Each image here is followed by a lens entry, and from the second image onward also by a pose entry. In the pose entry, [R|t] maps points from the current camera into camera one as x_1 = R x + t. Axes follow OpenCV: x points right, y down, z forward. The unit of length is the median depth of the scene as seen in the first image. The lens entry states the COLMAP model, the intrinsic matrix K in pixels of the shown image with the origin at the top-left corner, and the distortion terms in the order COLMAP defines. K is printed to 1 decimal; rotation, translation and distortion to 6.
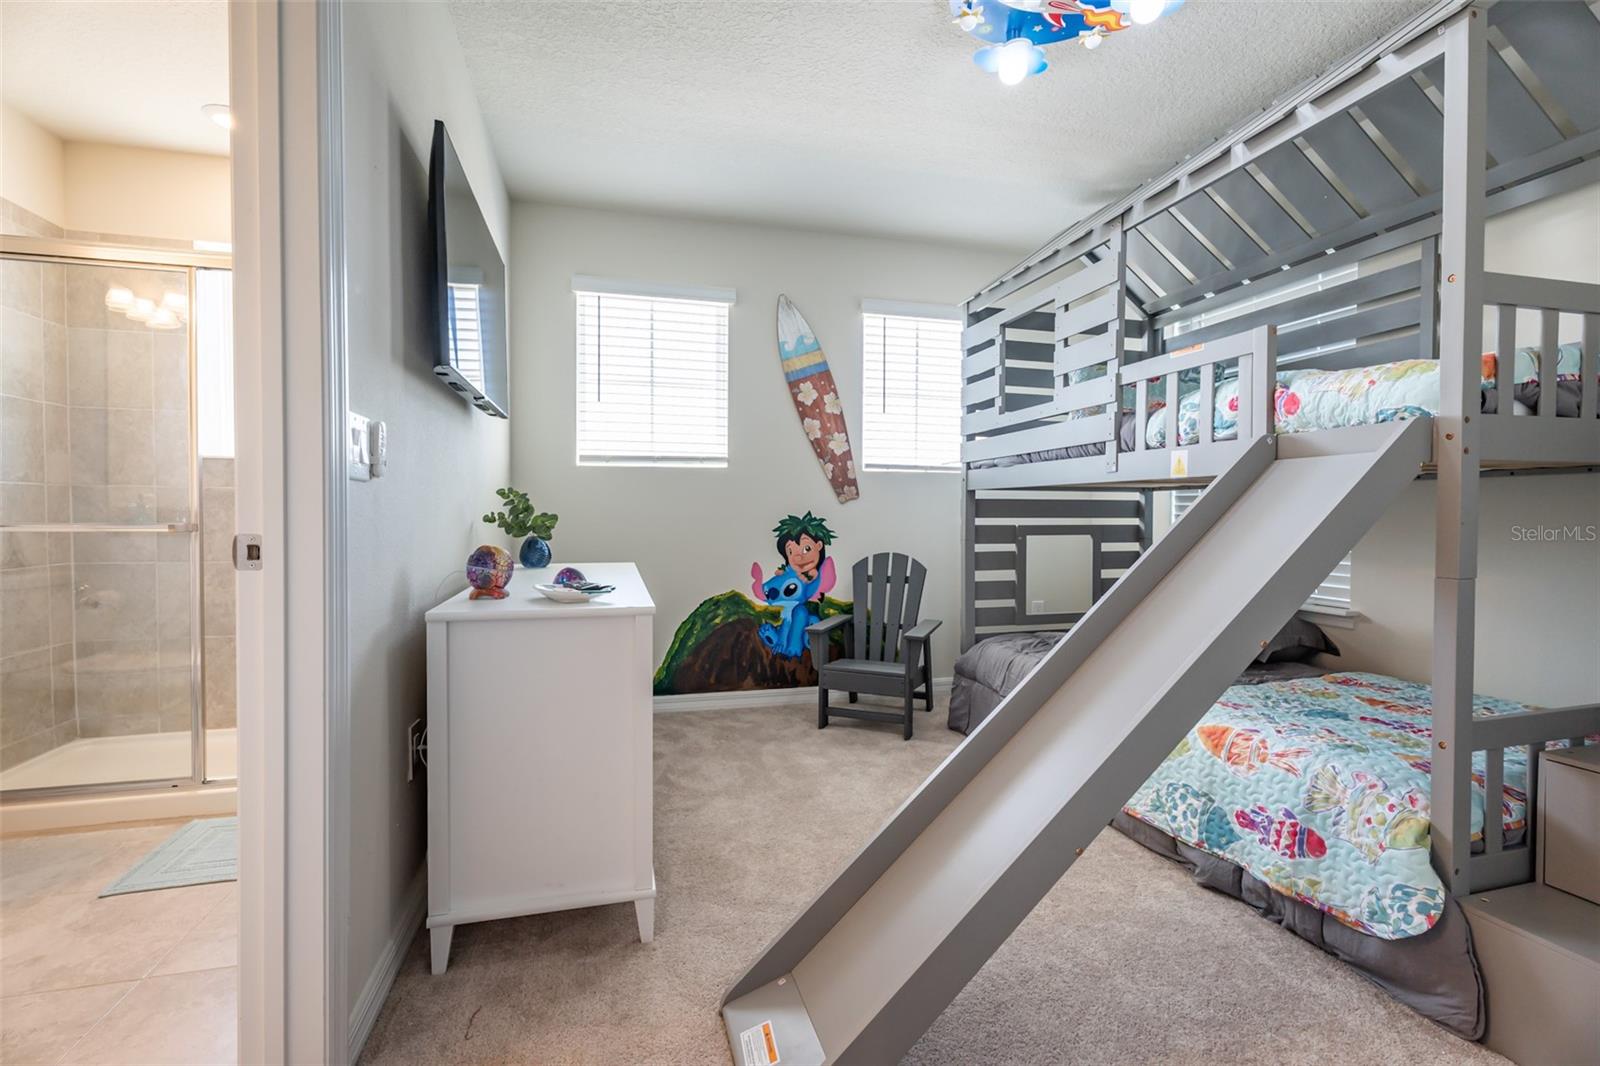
lens RADIAL K [[719.2, 0, 805.3], [0, 719.2, 527.8], [0, 0, 1]] dist [0.002442, 0.000196]
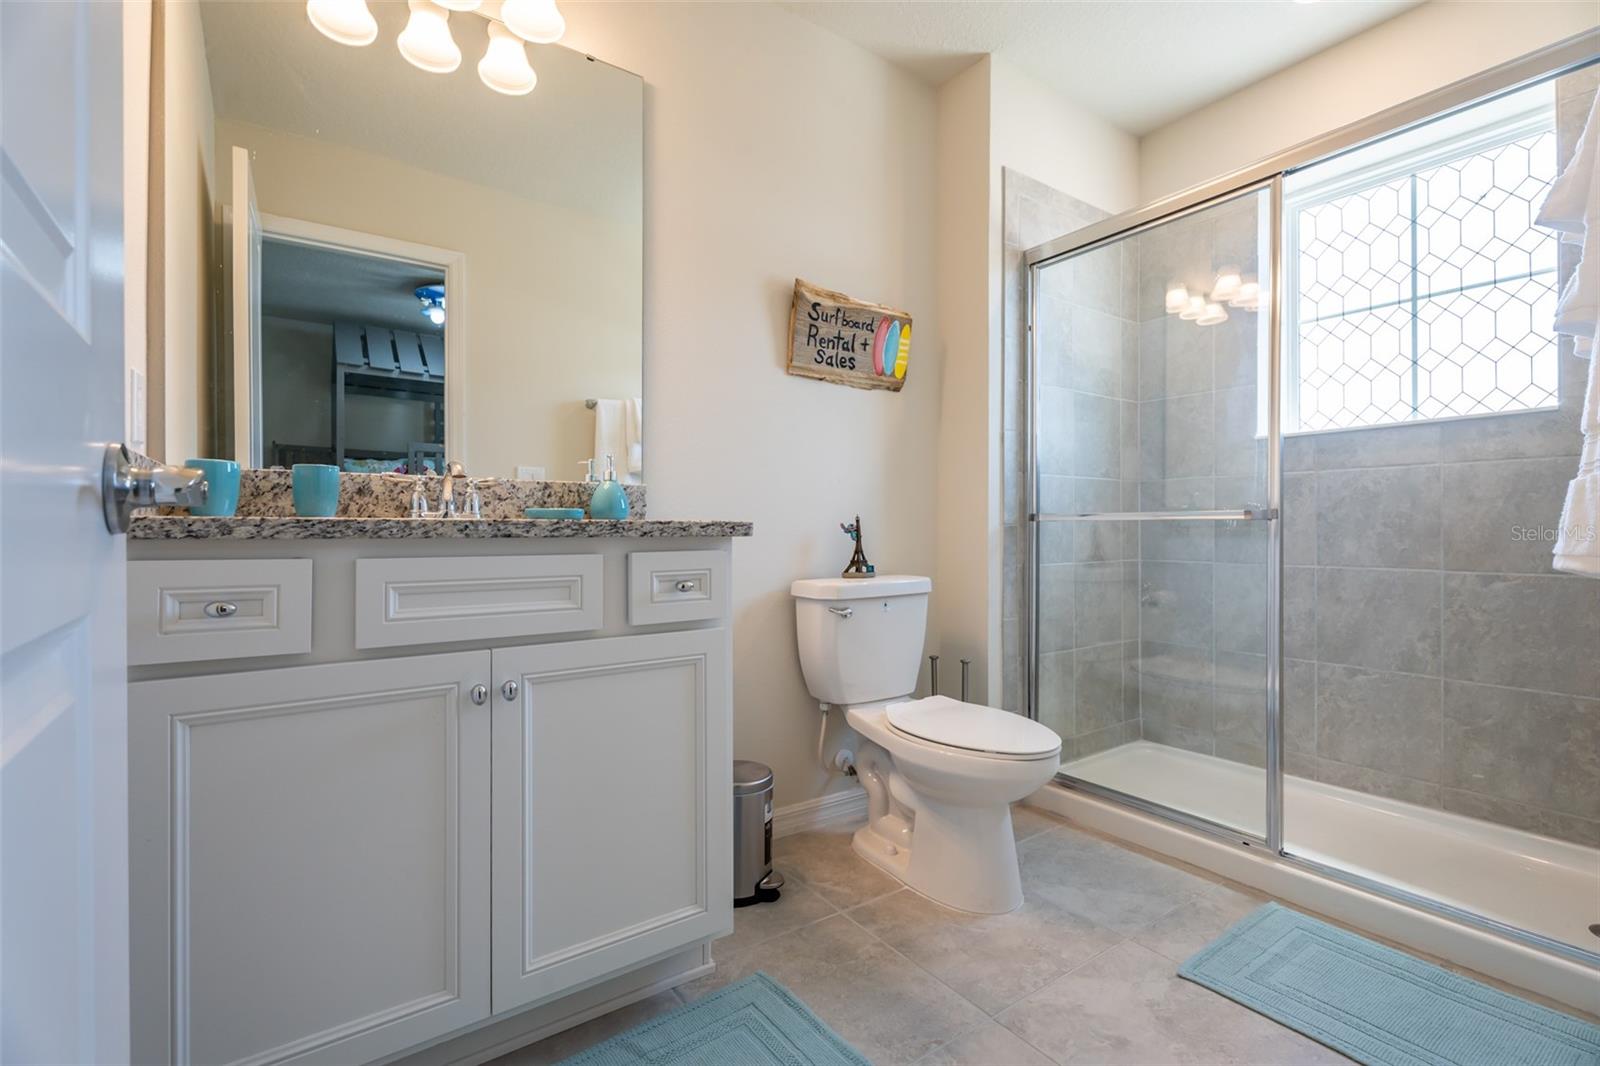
lens RADIAL K [[719.2, 0, 798.3], [0, 719.2, 532.2], [0, 0, 1]] dist [0.002442, 0.000196]
pose [[0.349802, -0.002207, -0.936821, -0.259998], [-0.020376, 0.999743, -0.009964, 0.030923], [0.936602, 0.022574, 0.349667, 0.219740]]
